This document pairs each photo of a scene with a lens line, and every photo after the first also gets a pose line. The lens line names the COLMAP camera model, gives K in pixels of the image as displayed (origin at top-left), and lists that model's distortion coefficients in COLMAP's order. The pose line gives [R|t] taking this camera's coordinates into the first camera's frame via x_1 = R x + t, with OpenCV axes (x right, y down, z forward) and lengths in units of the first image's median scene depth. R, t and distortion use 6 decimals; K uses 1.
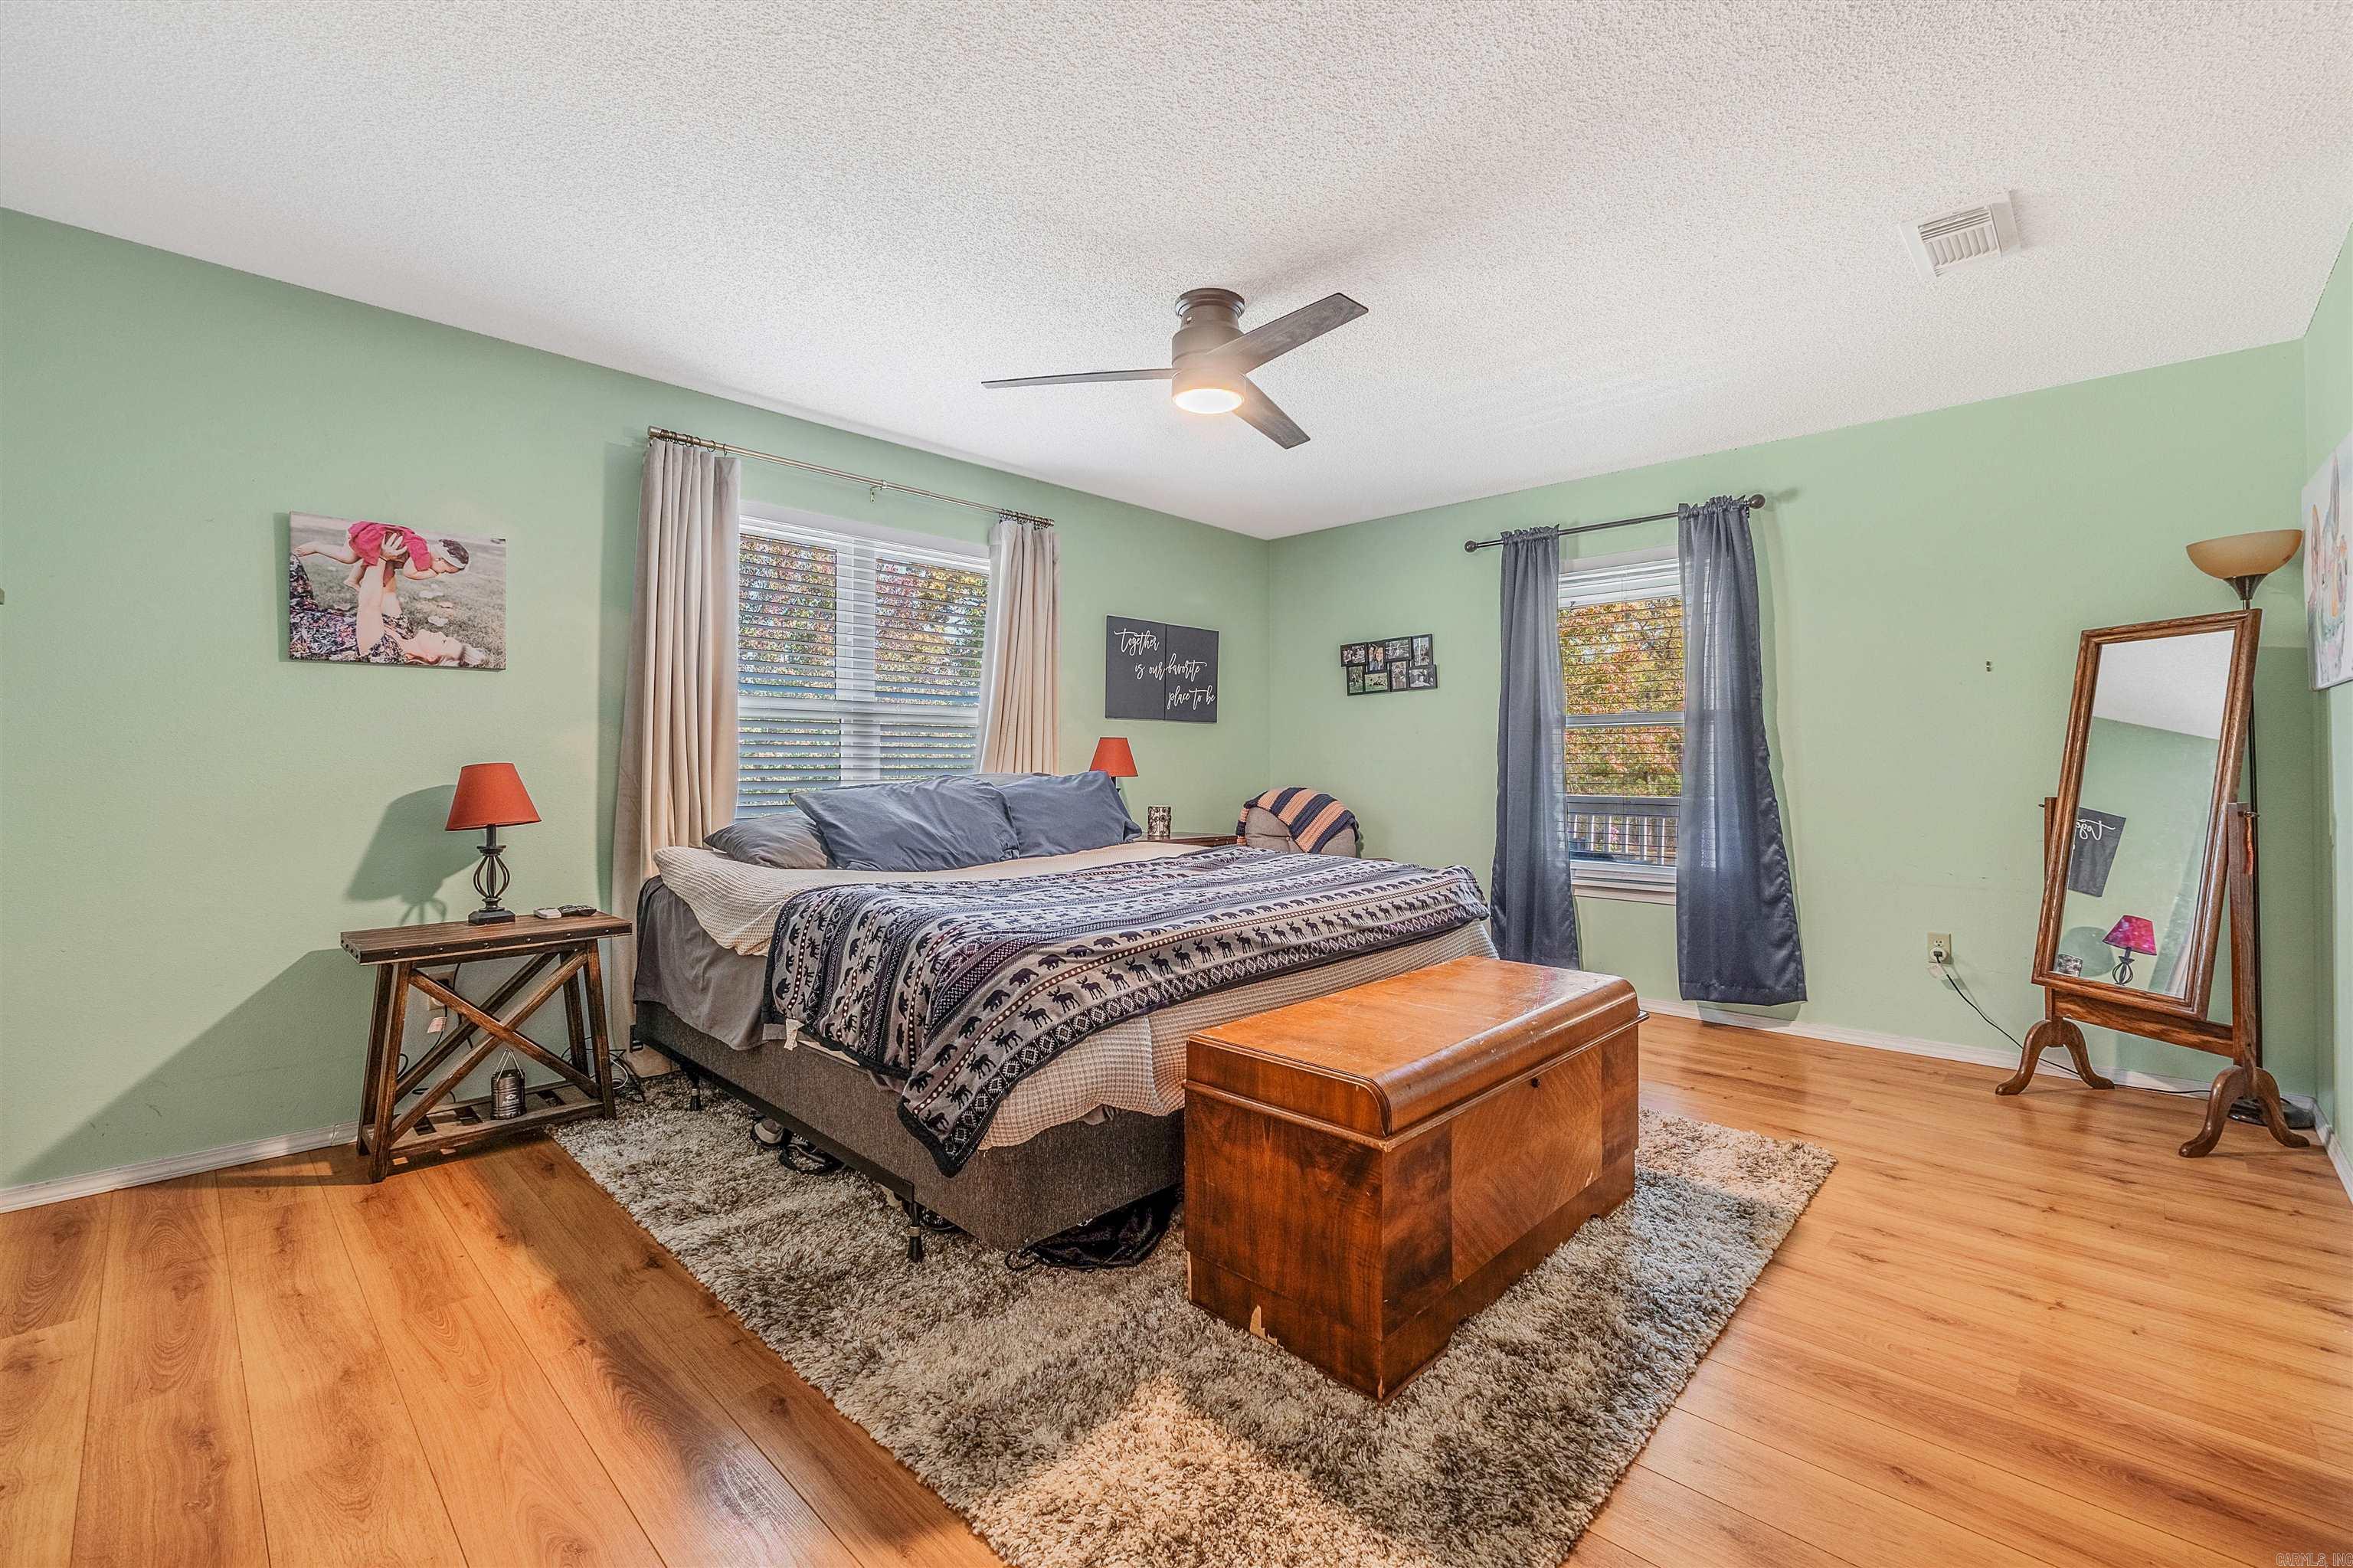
lens RADIAL K [[992.8, 0, 1187.7], [0, 992.8, 759.6], [0, 0, 1]] dist [-0.006198, -0.000484]
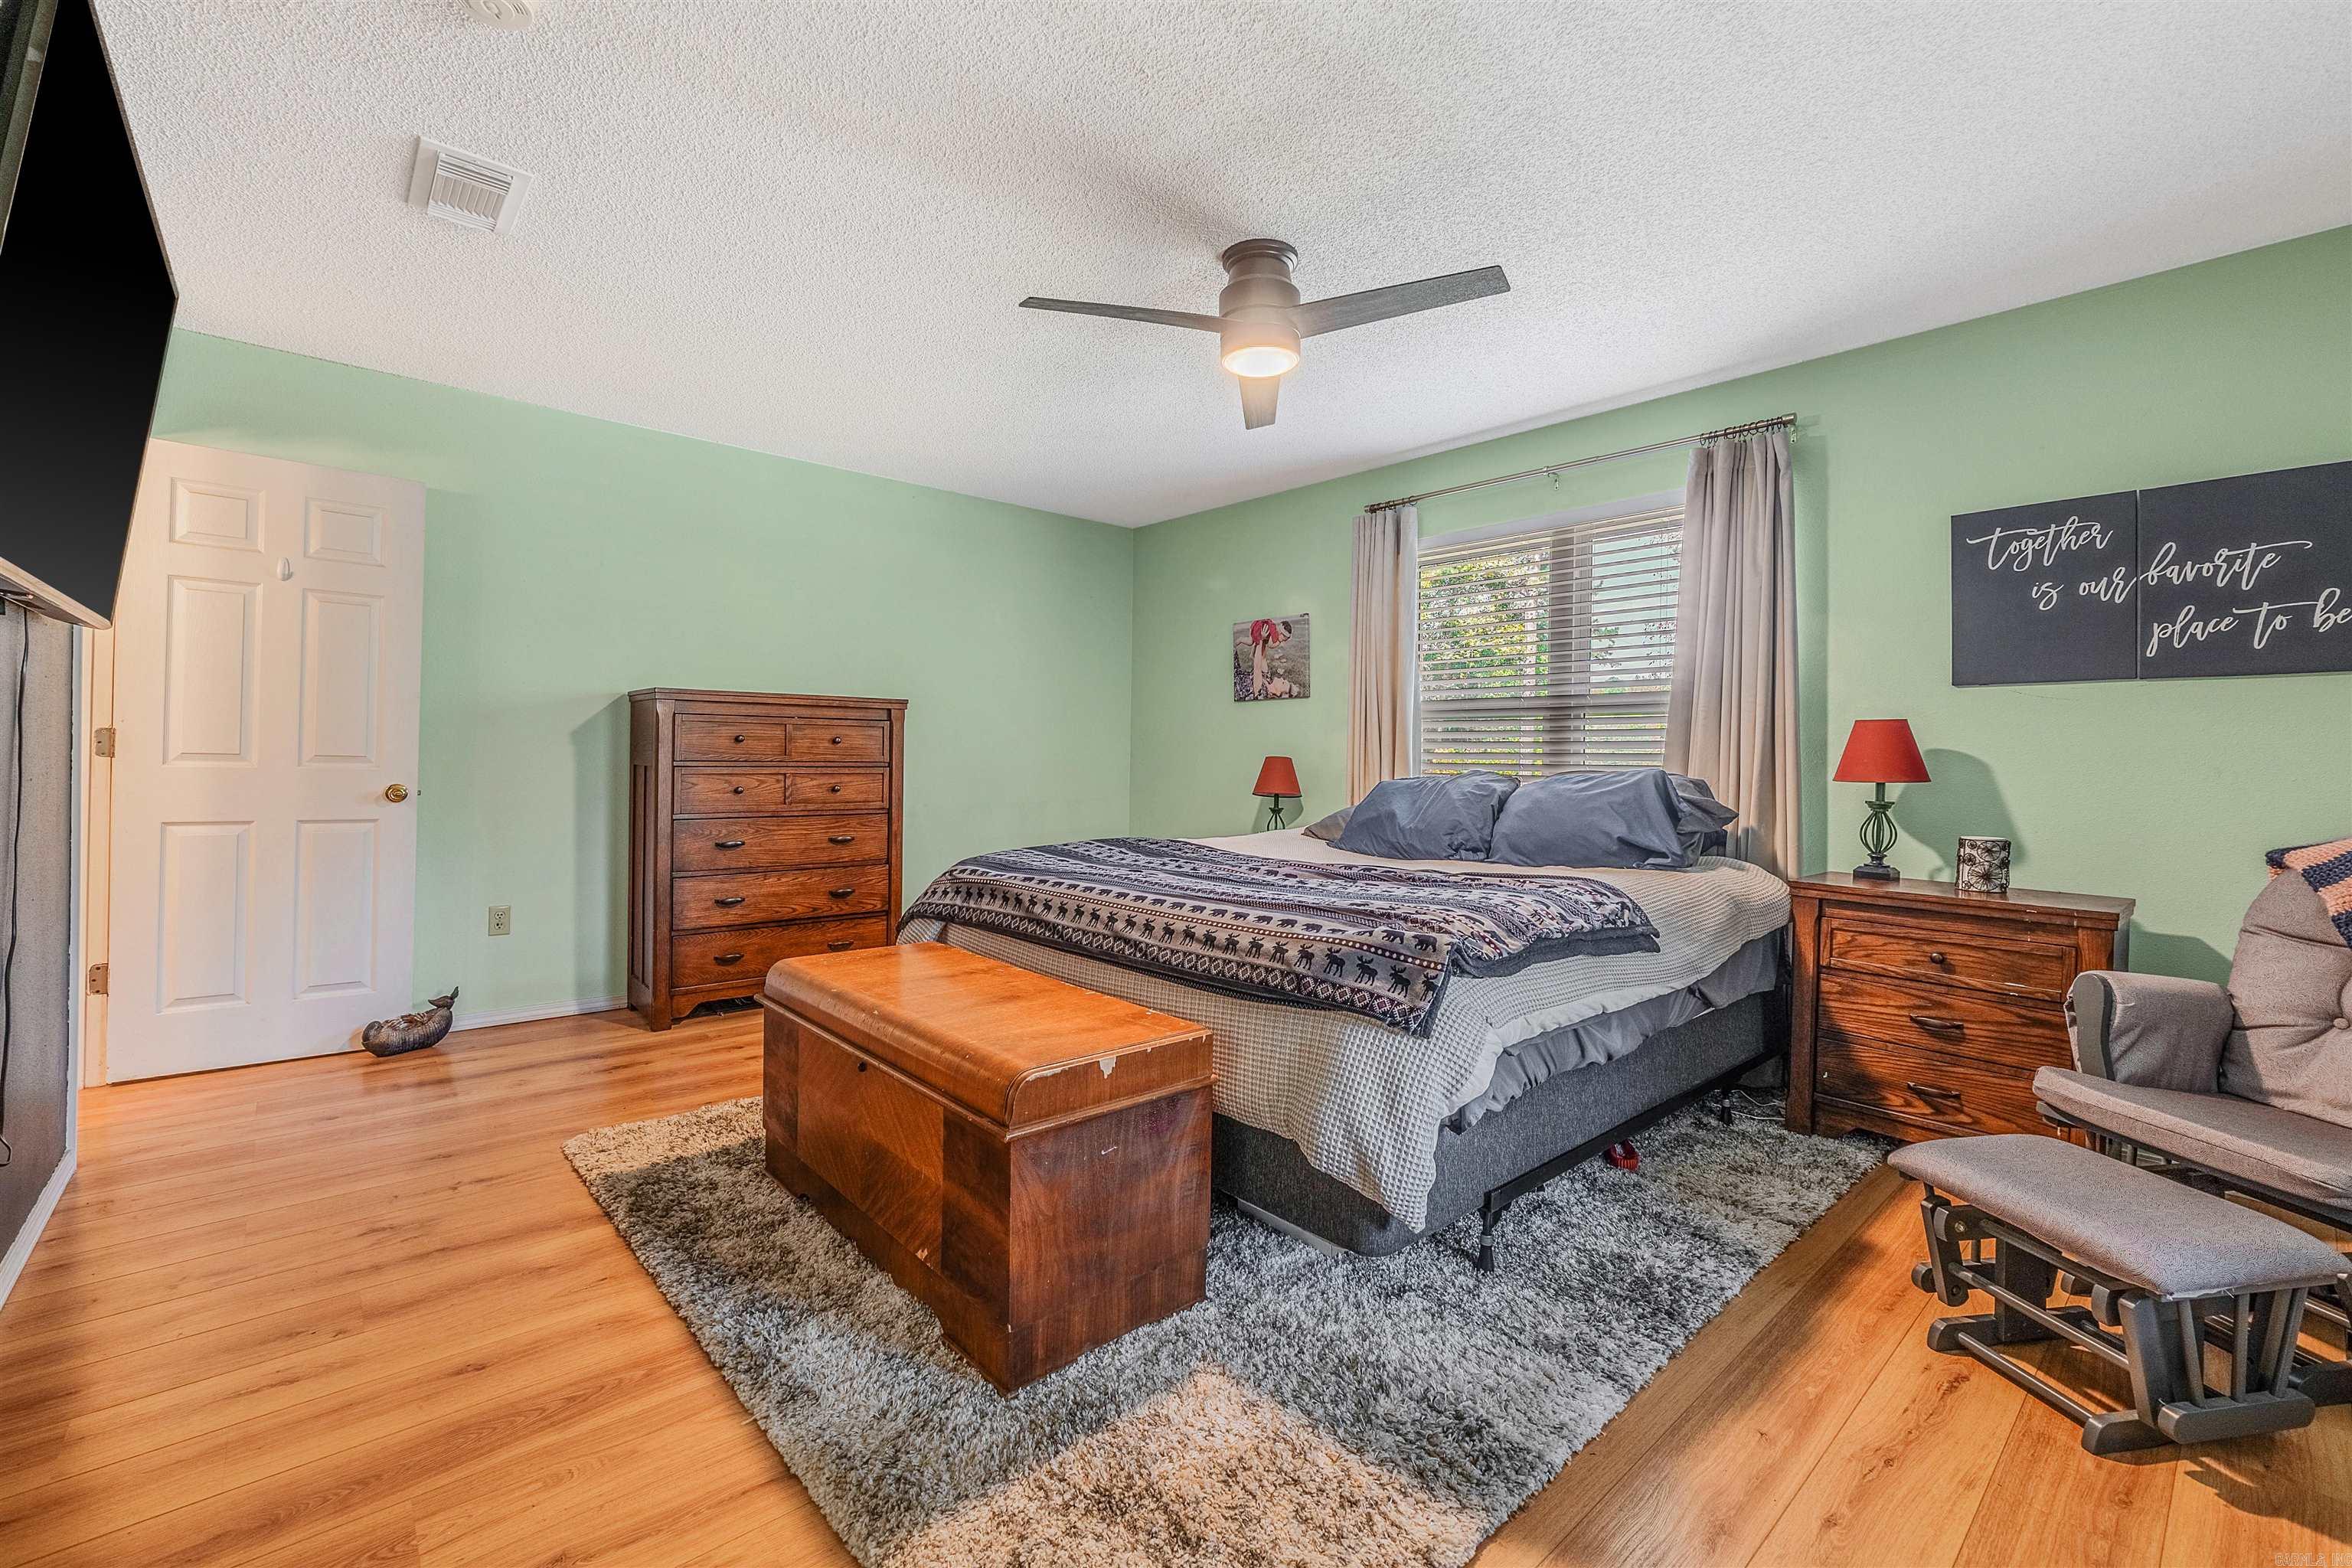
lens RADIAL K [[983.5, 0, 1173.8], [0, 983.5, 749.4], [0, 0, 1]] dist [-0.006441, -0.000394]
pose [[-0.087297, -0.009607, -0.996136, 0.937282], [-0.008311, 0.999926, -0.008915, 0.008549], [0.996148, 0.007500, -0.087370, 0.997129]]
